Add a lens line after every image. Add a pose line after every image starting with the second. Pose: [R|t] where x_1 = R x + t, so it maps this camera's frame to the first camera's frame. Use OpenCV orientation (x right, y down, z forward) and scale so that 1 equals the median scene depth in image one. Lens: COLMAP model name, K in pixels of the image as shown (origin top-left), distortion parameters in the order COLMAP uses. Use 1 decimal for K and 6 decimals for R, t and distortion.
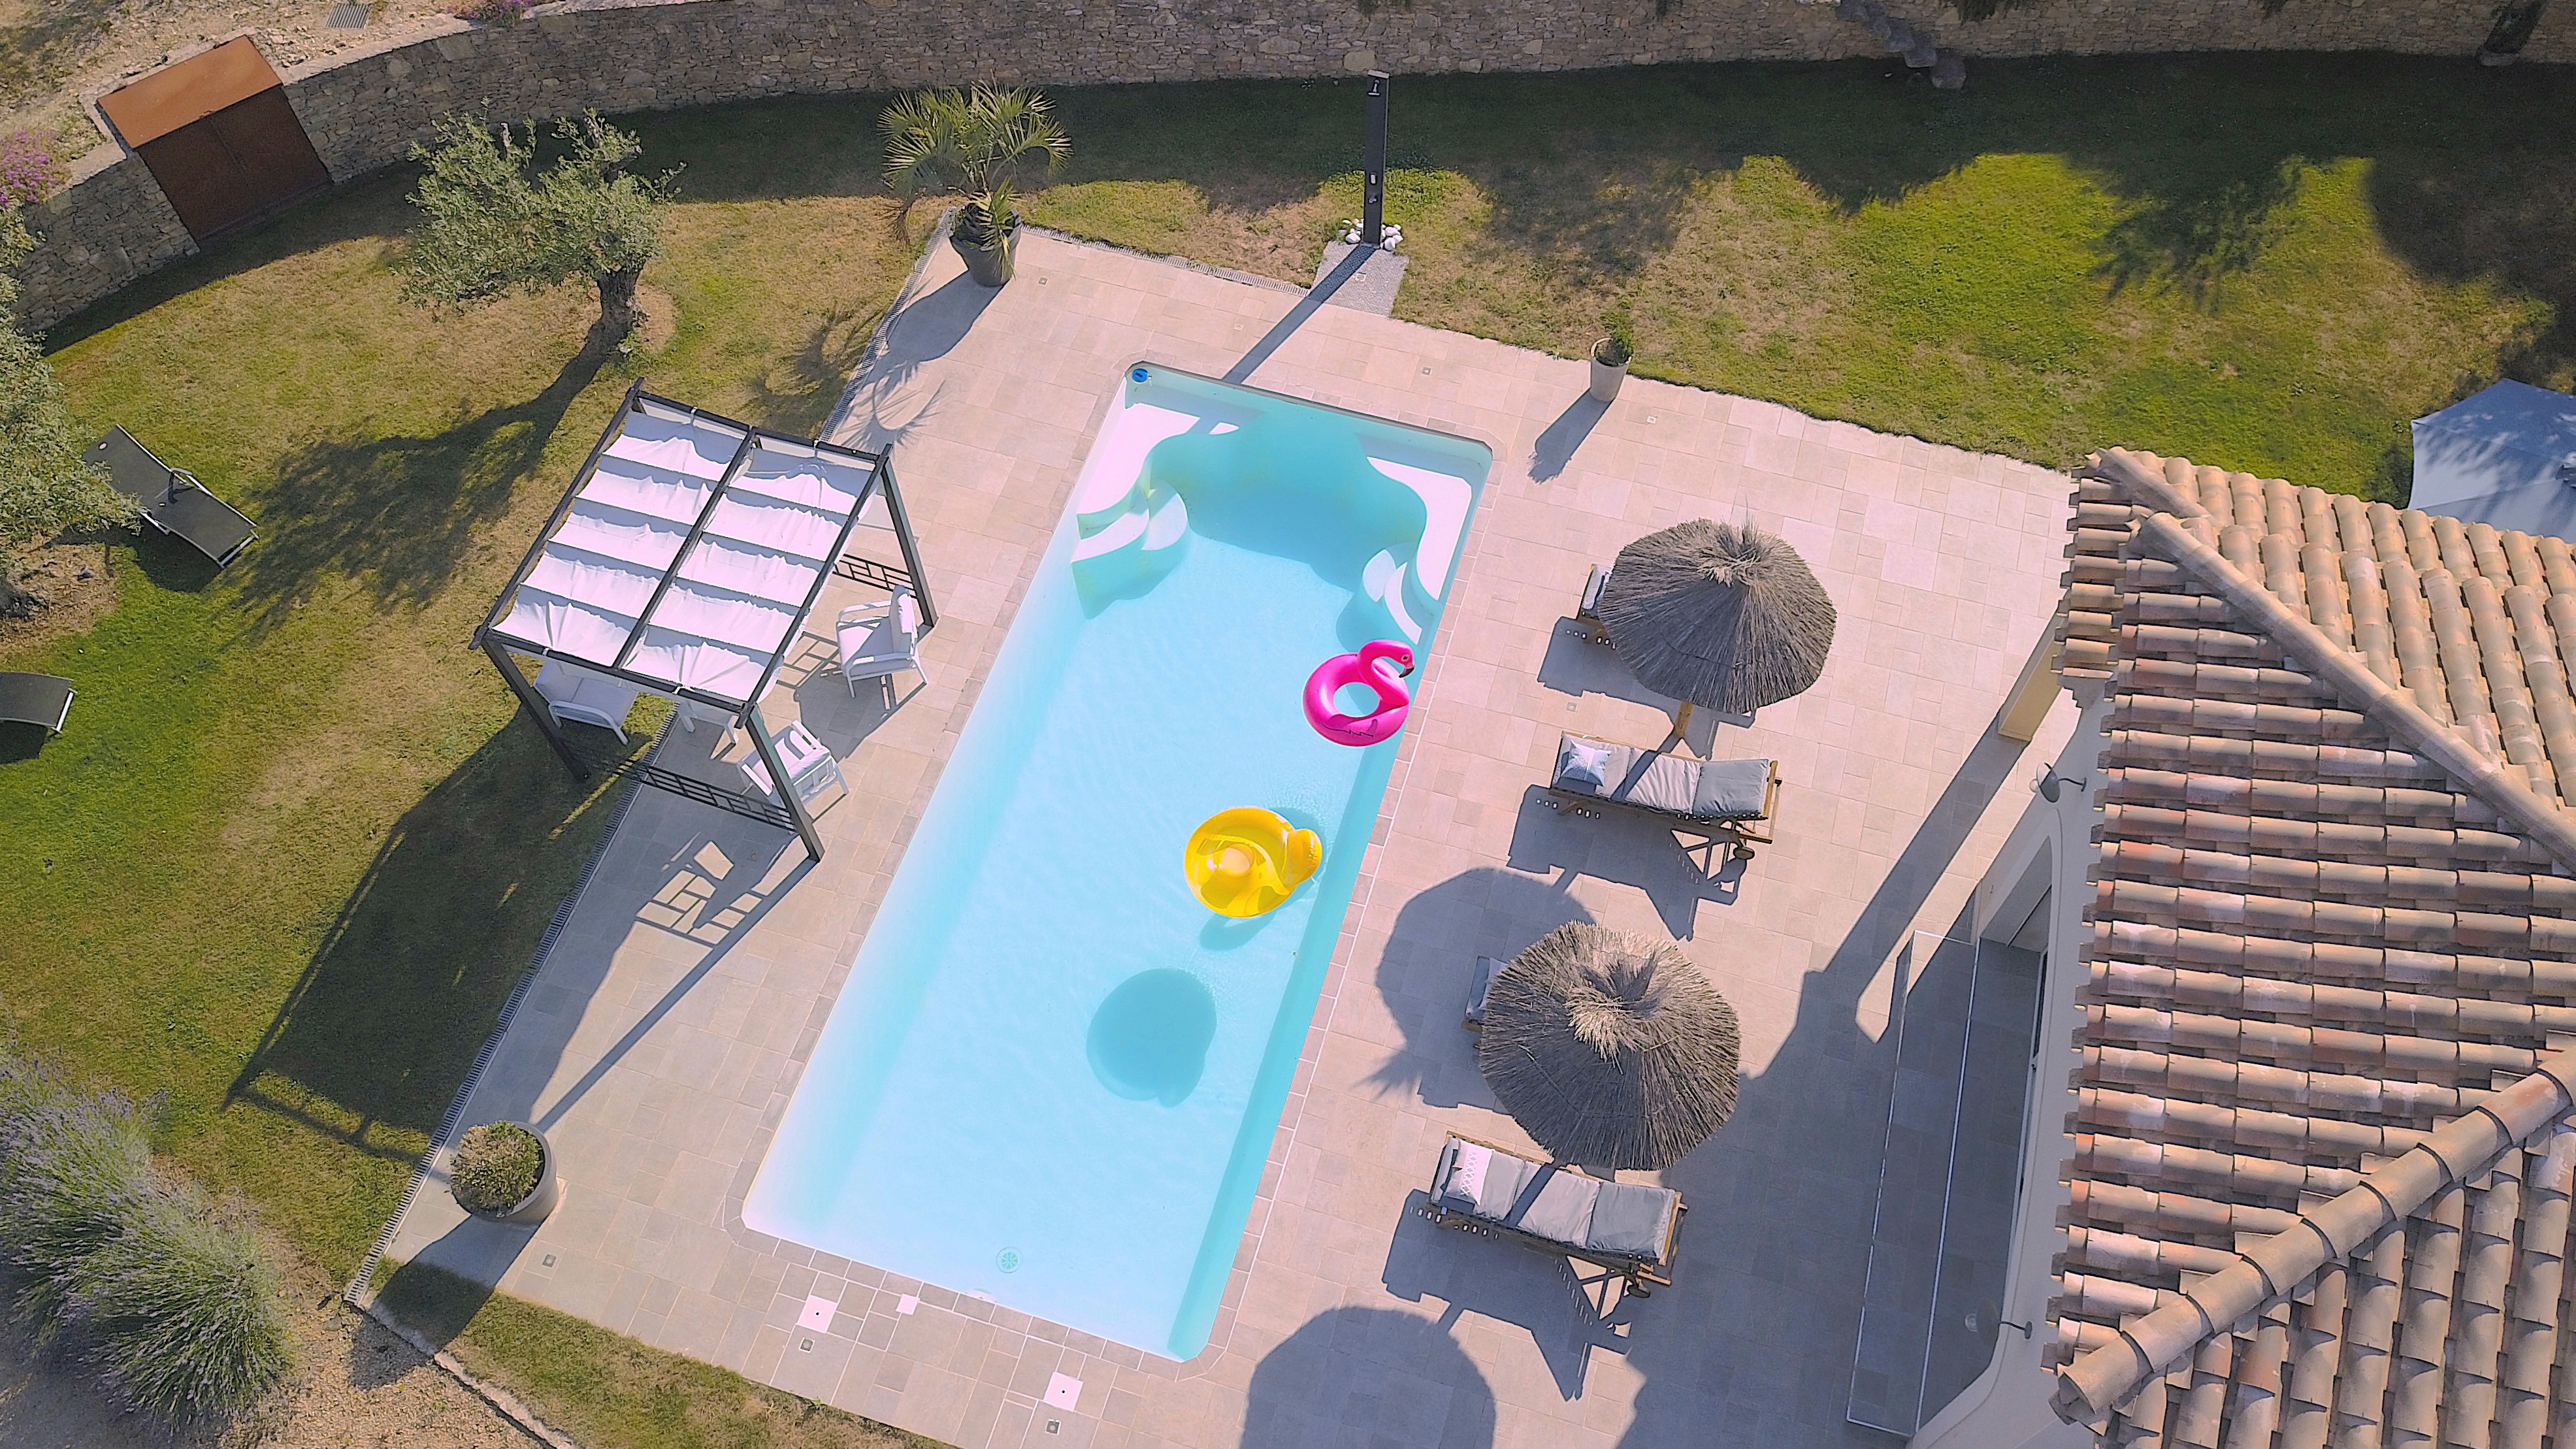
lens RADIAL K [[2040.1, 0, 1288.0], [0, 2040.1, 724.5], [0, 0, 1]] dist [-0.009515, 0.008859]
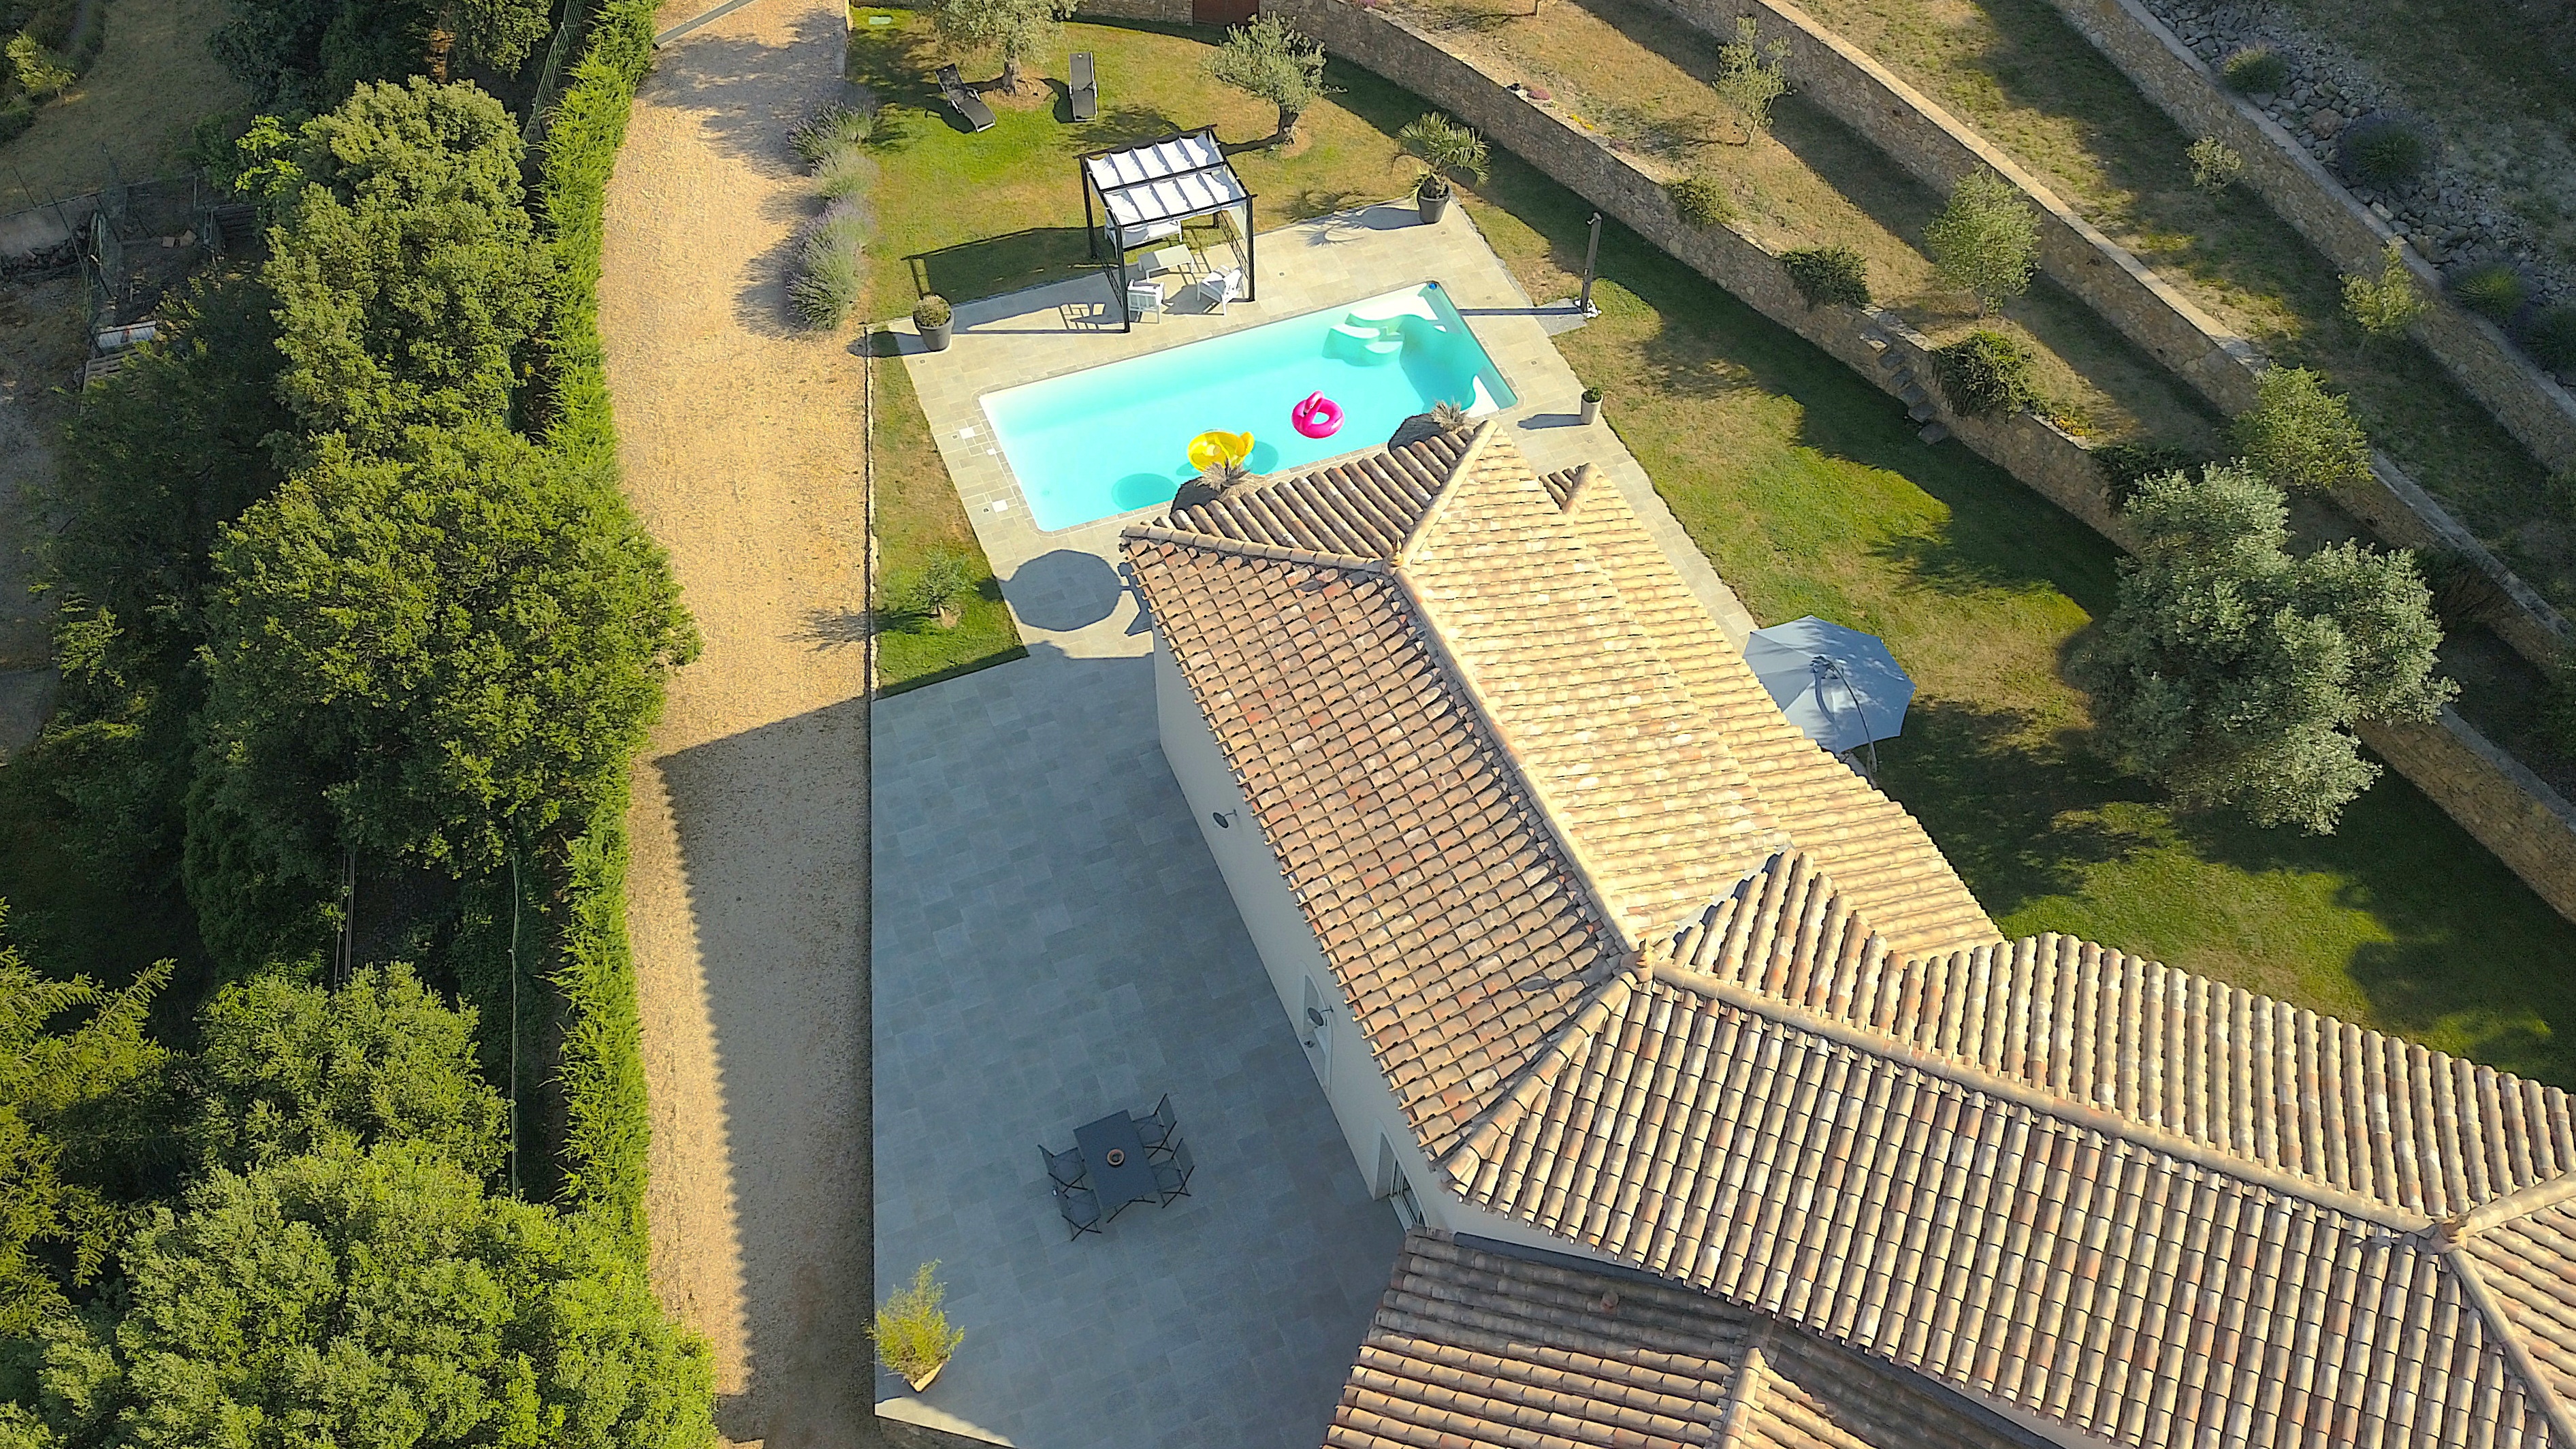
lens RADIAL K [[2040.4, 0, 1288.0], [0, 2040.4, 724.5], [0, 0, 1]] dist [-0.009515, 0.008859]
pose [[0.632314, 0.616130, -0.469642, 1.093338], [-0.665143, 0.742563, 0.078647, 0.084794], [0.397195, 0.262650, 0.879347, -0.708926]]
